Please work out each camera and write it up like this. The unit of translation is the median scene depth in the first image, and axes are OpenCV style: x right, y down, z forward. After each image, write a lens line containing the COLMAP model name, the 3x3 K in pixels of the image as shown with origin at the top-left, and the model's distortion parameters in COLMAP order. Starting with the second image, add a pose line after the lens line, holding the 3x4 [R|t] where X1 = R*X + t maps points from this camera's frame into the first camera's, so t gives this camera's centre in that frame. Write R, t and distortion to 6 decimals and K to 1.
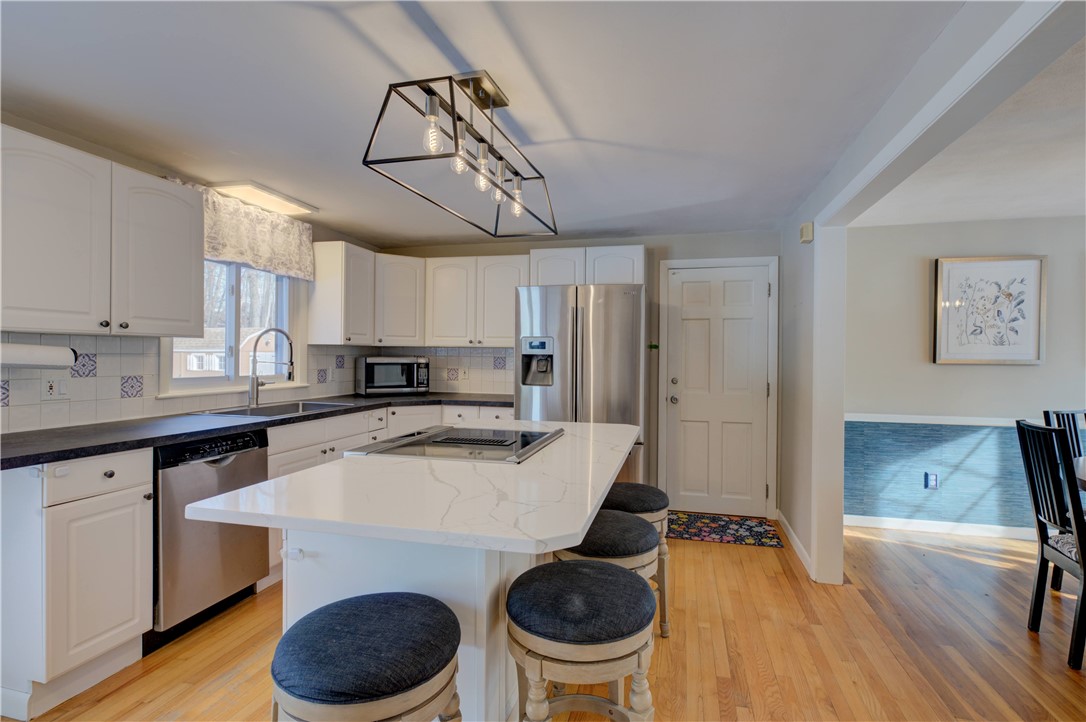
lens RADIAL K [[511.5, 0, 567.9], [0, 511.5, 363.9], [0, 0, 1]] dist [0.001113, -0.000354]
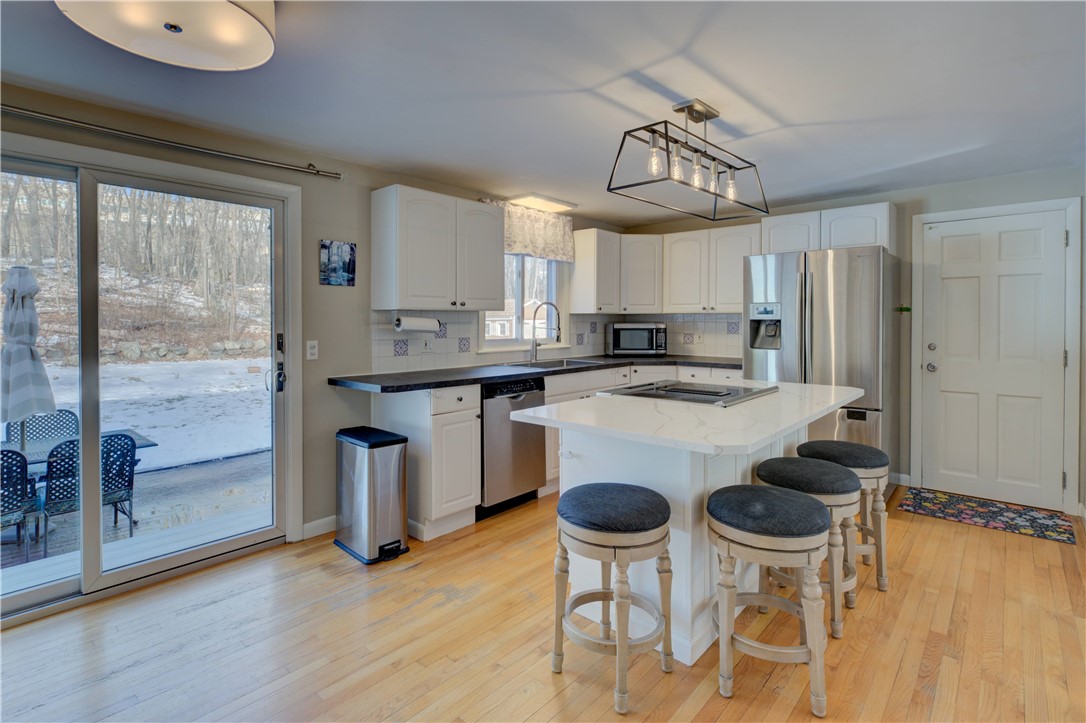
lens RADIAL K [[532.1, 0, 548.8], [0, 532.1, 320.7], [0, 0, 1]] dist [0.001504, 0.000106]
pose [[0.876281, -0.011429, -0.481665, 0.083885], [0.002906, 0.999826, -0.018437, 0.003048], [0.481792, 0.014756, 0.876161, -0.188636]]
